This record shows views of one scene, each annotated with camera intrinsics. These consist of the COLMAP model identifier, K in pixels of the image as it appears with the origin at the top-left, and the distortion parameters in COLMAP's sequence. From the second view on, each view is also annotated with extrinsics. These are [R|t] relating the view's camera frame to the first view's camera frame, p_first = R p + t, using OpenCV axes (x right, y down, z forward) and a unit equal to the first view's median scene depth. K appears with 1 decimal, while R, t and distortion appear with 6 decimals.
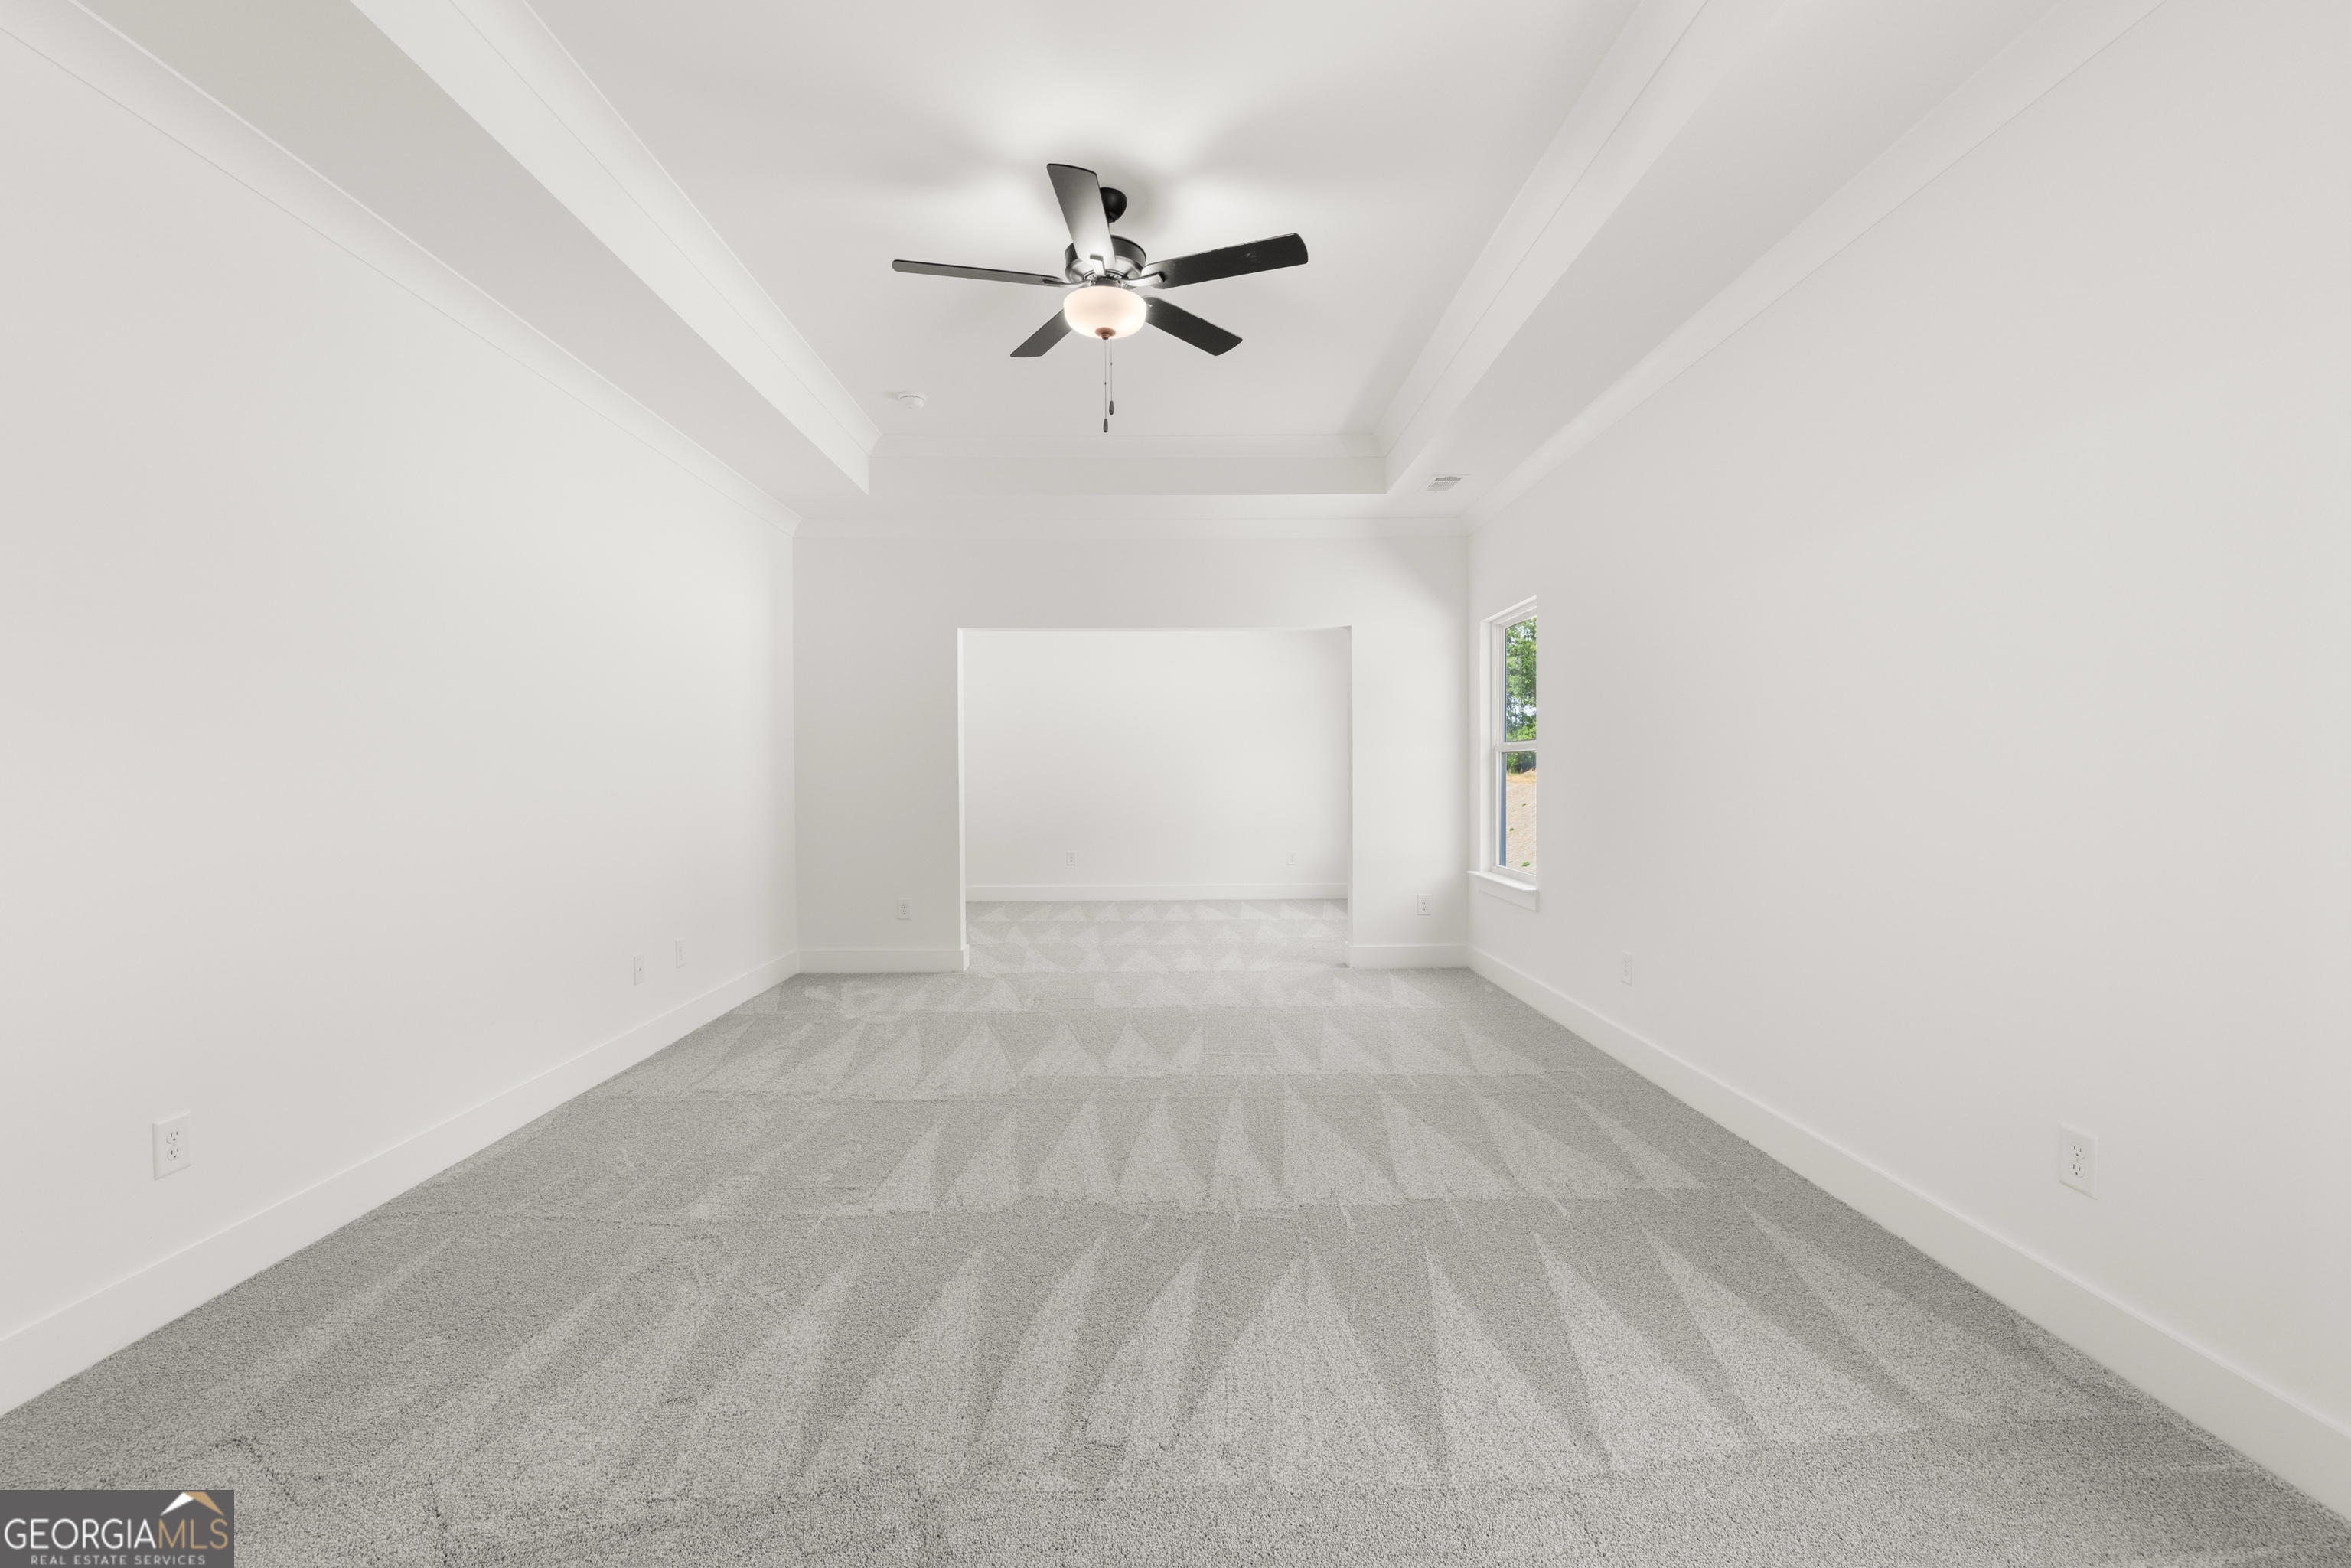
lens RADIAL K [[1007.9, 0, 1172.0], [0, 1007.9, 794.6], [0, 0, 1]] dist [-0.002620, 0.000482]
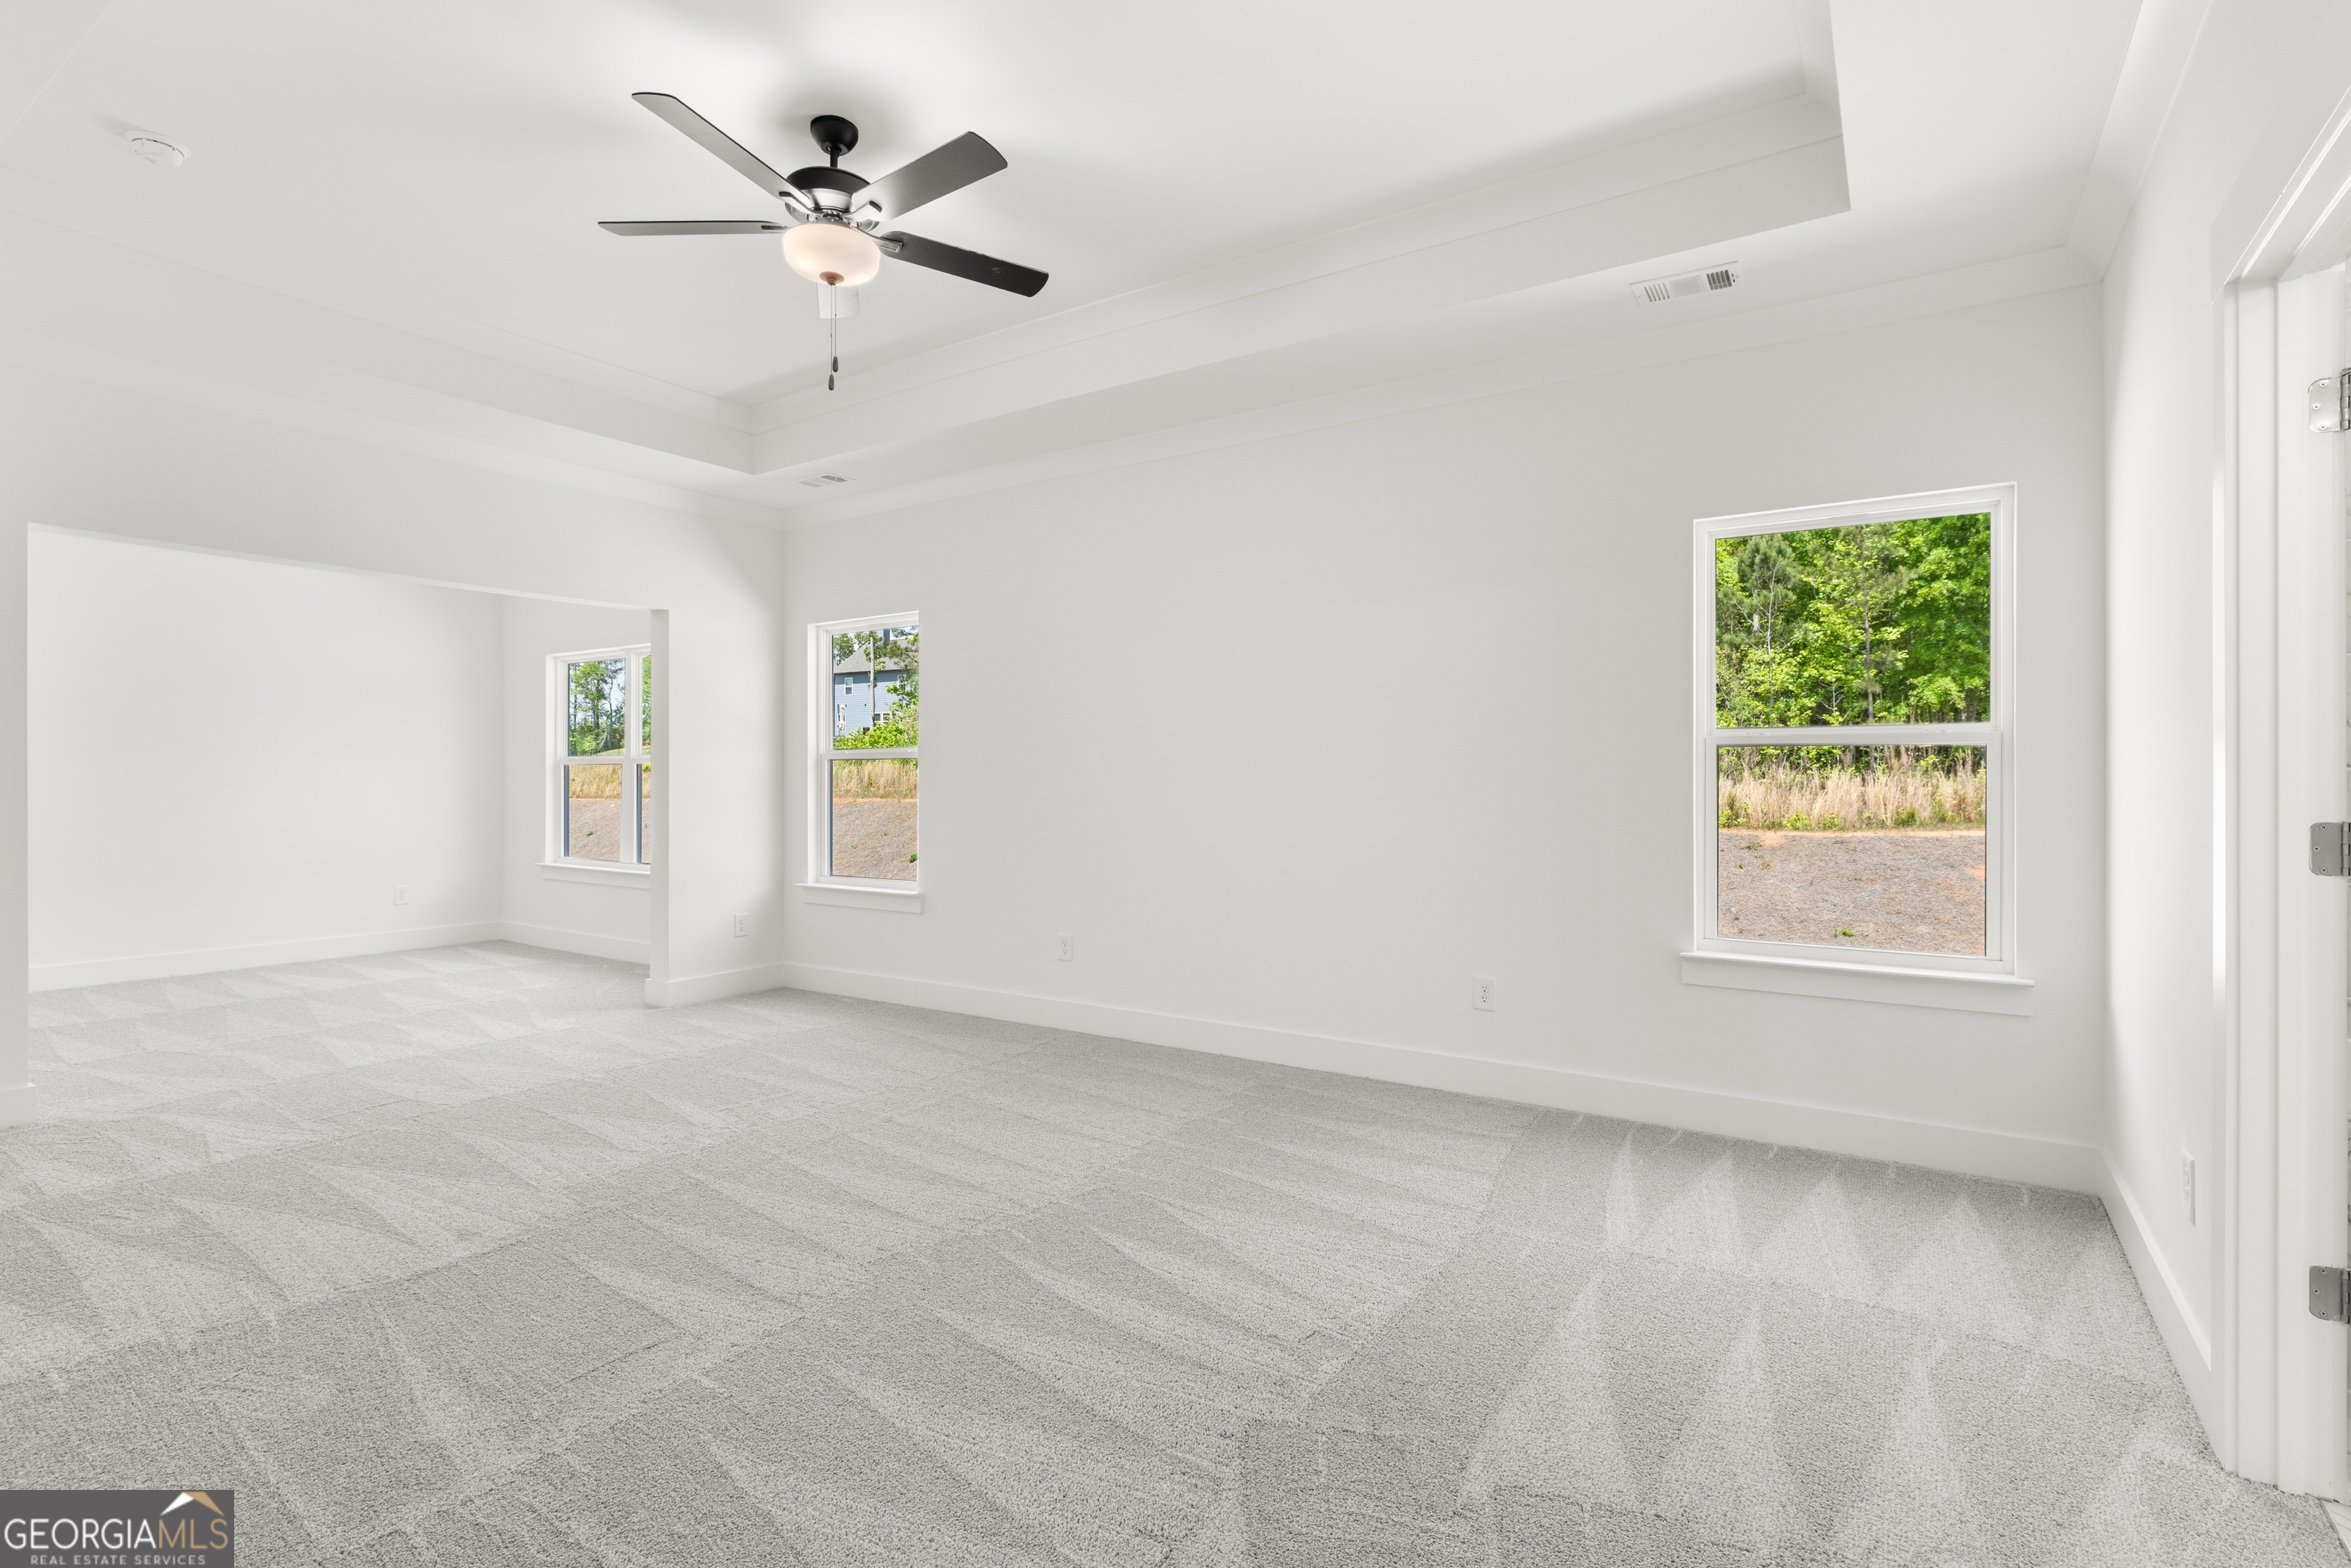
lens RADIAL K [[1099.6, 0, 1176.1], [0, 1099.6, 793.1], [0, 0, 1]] dist [0.002898, 0.000272]
pose [[0.566243, -0.002966, 0.824233, -0.608693], [0.013973, 0.999884, -0.006002, 0.002319], [-0.824120, 0.014916, 0.566219, 0.187529]]
